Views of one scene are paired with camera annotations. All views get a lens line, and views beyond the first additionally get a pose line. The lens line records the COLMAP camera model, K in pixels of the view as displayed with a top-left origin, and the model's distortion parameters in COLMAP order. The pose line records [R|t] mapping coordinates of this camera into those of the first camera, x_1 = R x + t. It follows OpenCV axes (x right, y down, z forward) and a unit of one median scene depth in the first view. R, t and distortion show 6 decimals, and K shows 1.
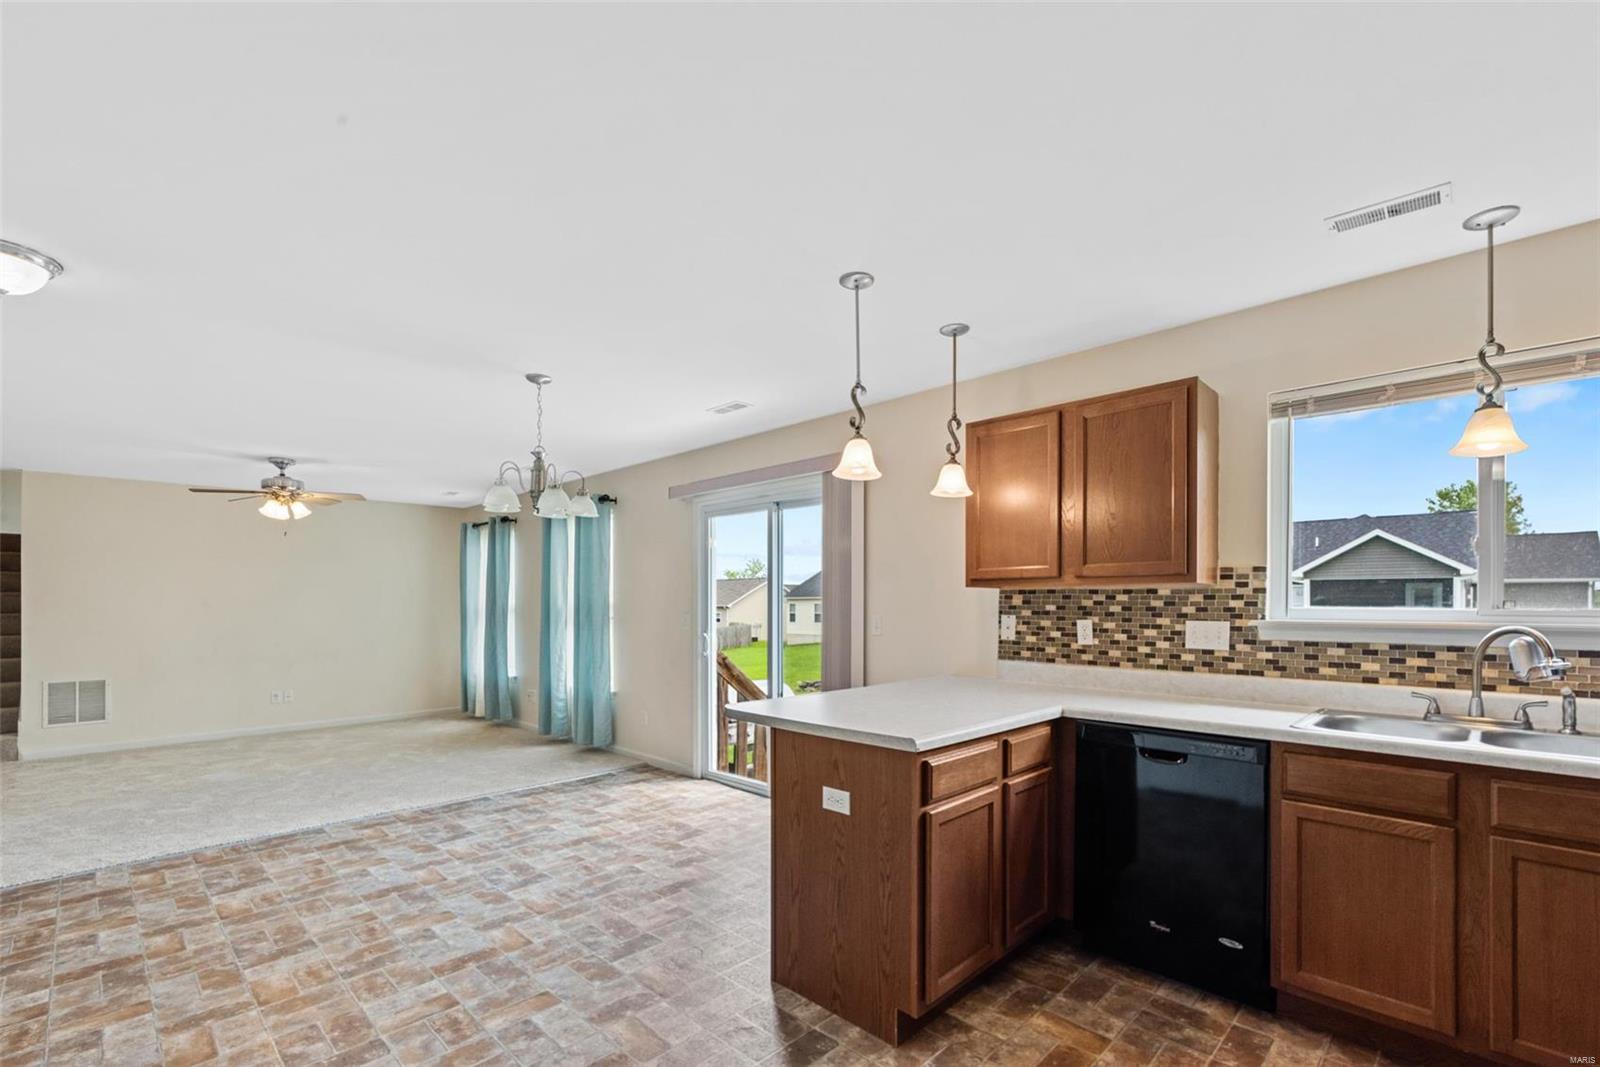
lens RADIAL K [[704.0, 0, 825.5], [0, 704.0, 598.8], [0, 0, 1]] dist [-0.000723, 0.001043]
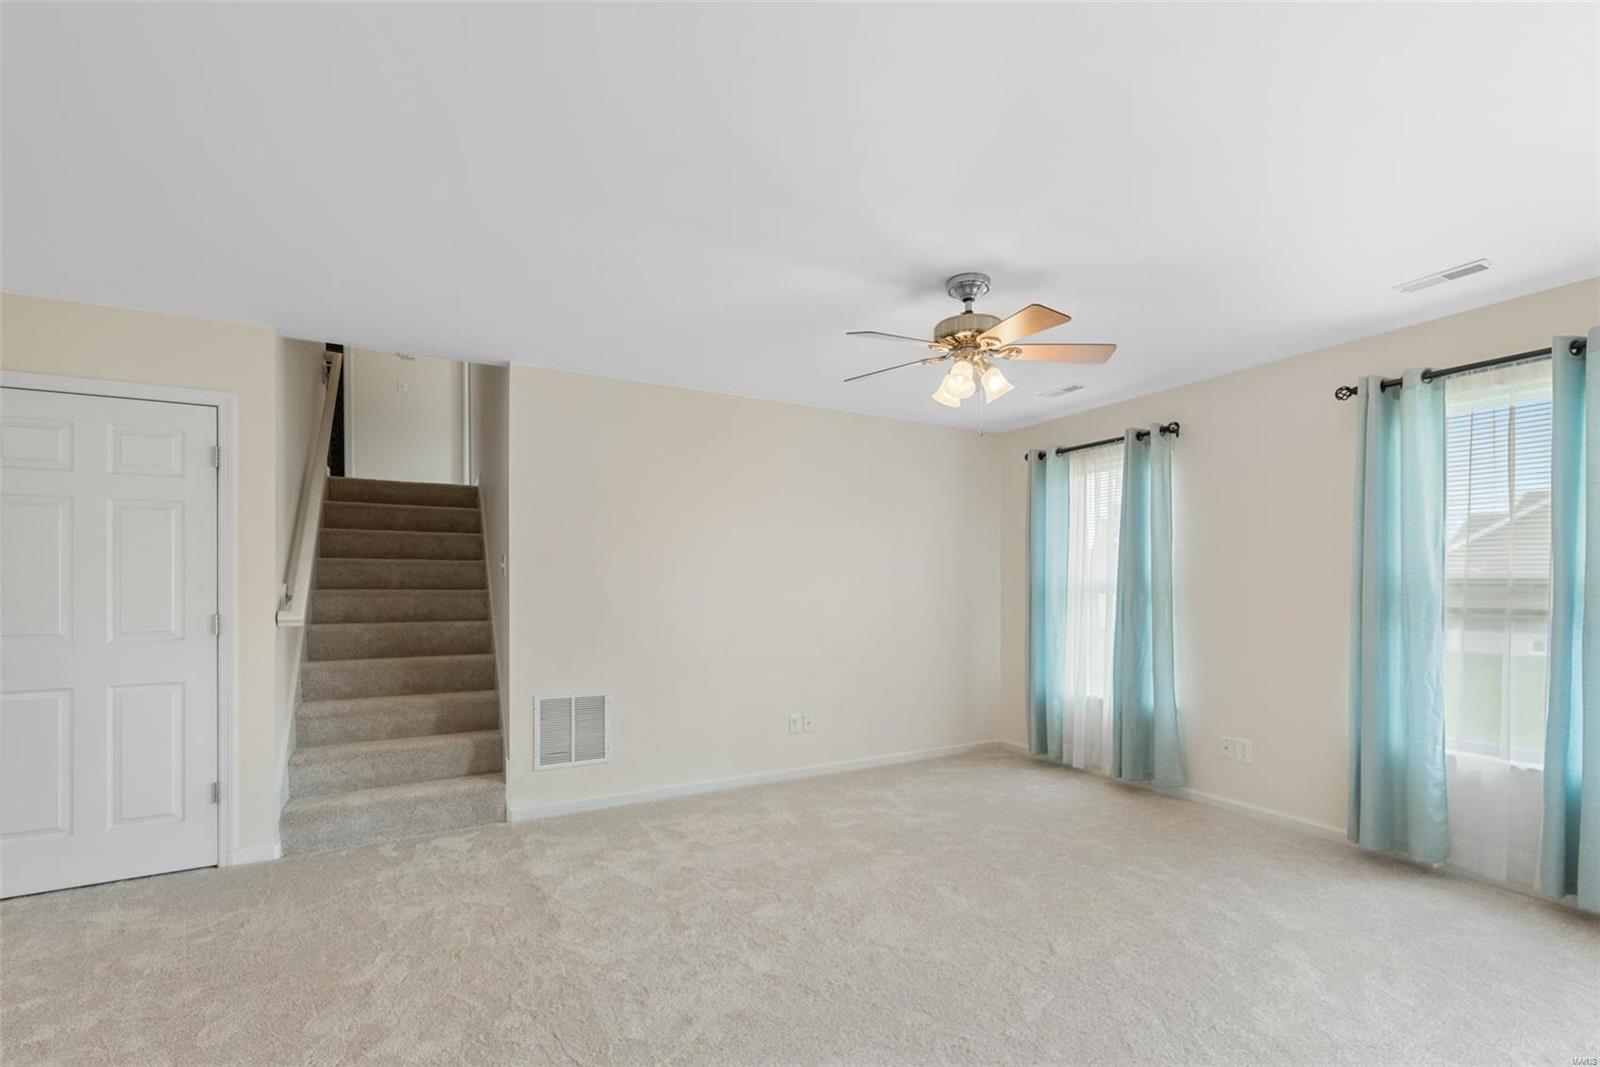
lens RADIAL K [[704.0, 0, 823.4], [0, 704.0, 590.4], [0, 0, 1]] dist [-0.000723, 0.001043]
pose [[0.959494, 0.009704, -0.281563, -0.715916], [-0.004322, 0.999796, 0.019732, 0.008706], [0.281697, -0.017715, 0.959340, 0.490878]]
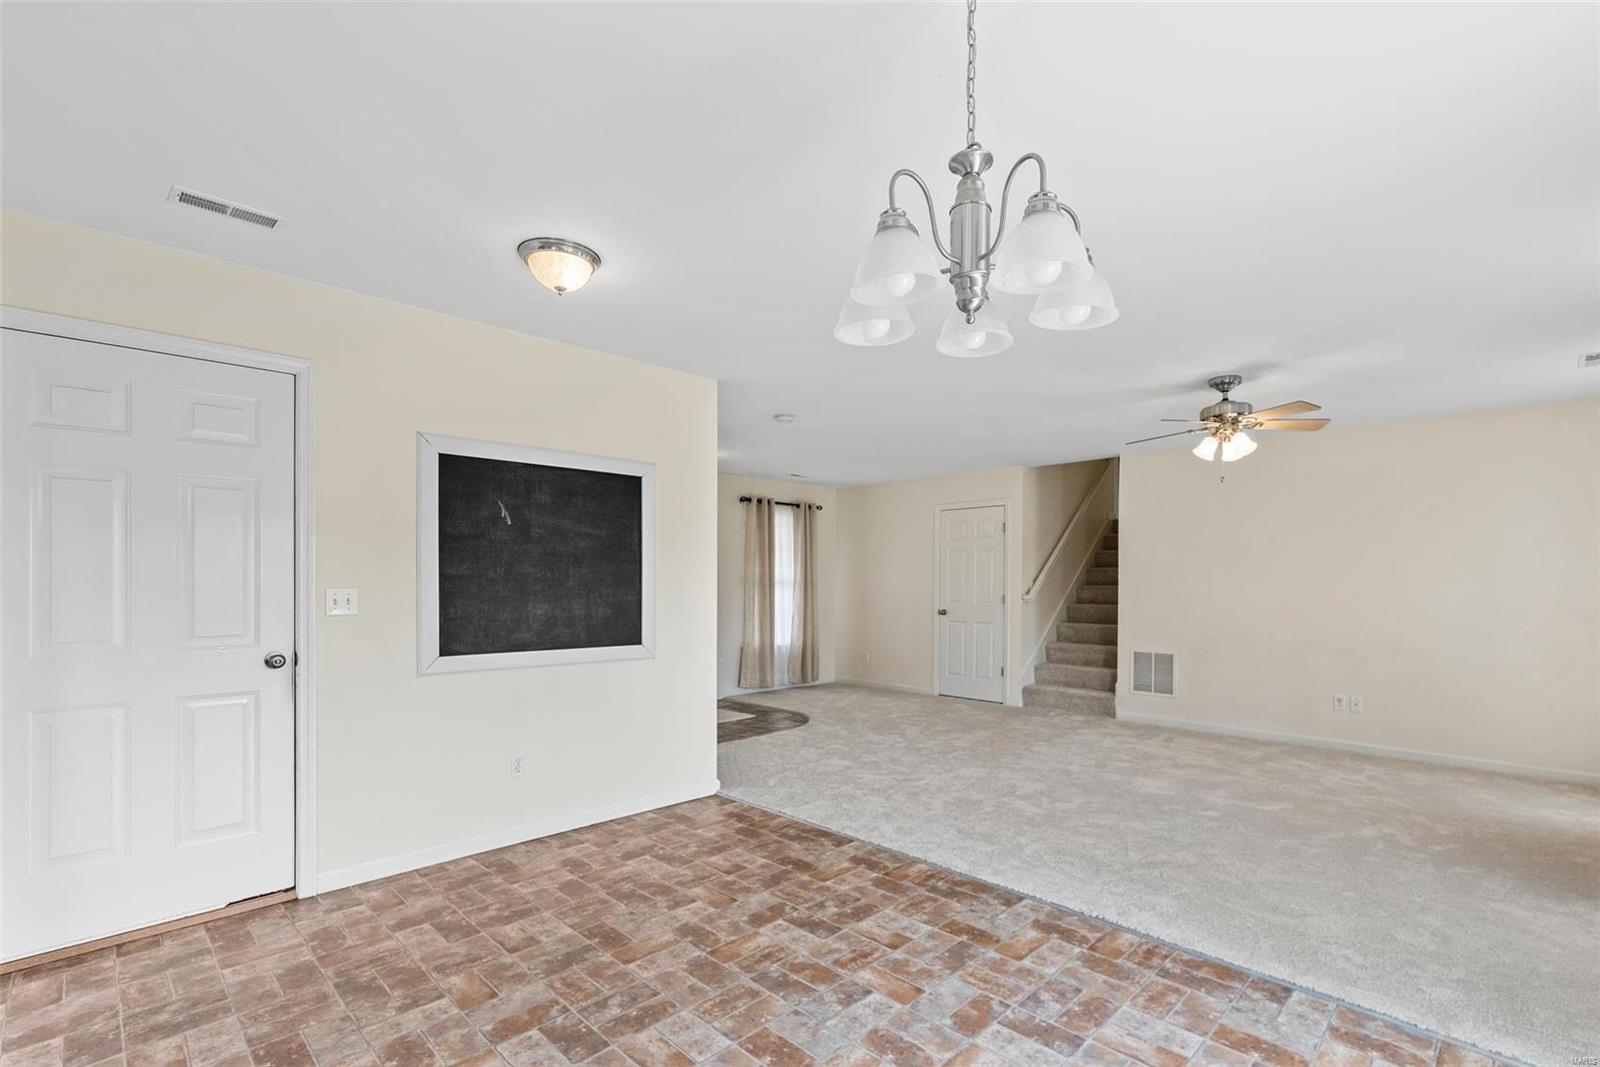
lens RADIAL K [[704.0, 0, 846.5], [0, 704.0, 569.4], [0, 0, 1]] dist [-0.000723, 0.001043]
pose [[0.011667, -0.017820, -0.999773, -0.011897], [0.002201, 0.999839, -0.017795, 0.010318], [0.999930, -0.001993, 0.011704, 0.558746]]
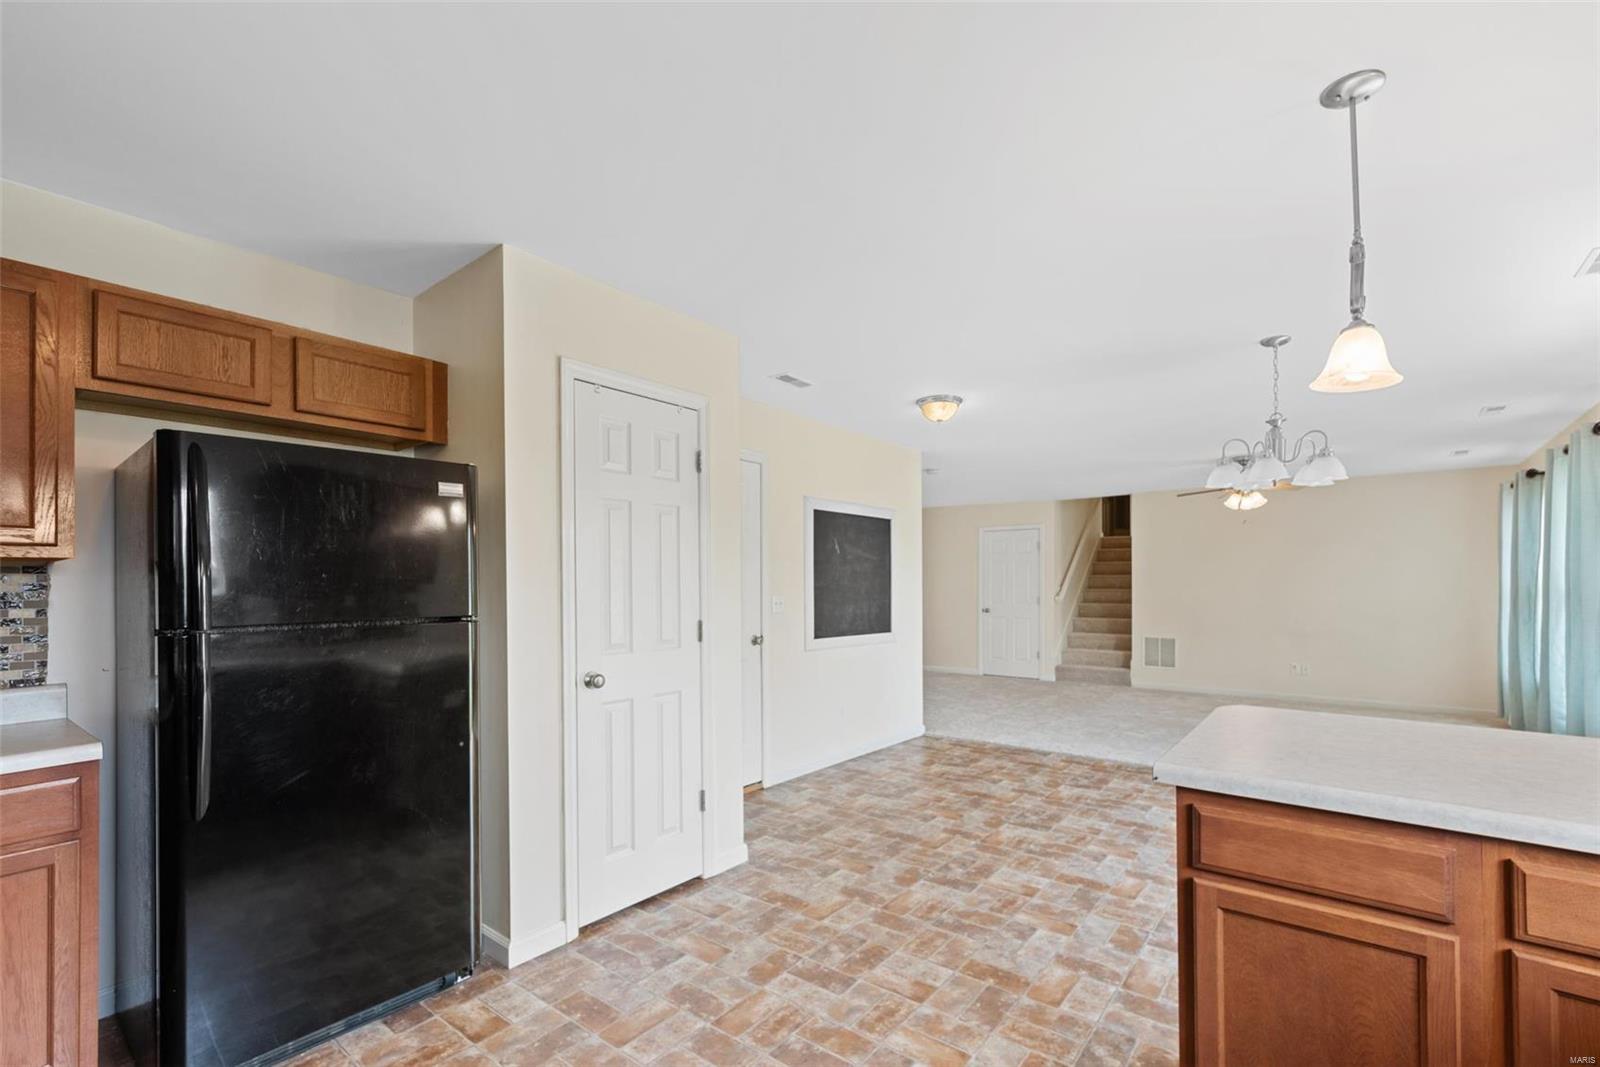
lens RADIAL K [[704.0, 0, 822.0], [0, 704.0, 579.0], [0, 0, 1]] dist [-0.000723, 0.001043]
pose [[0.117465, -0.005421, -0.993062, 0.268543], [0.010329, 0.999938, -0.004236, -0.000687], [0.993023, -0.009760, 0.117514, 0.179610]]
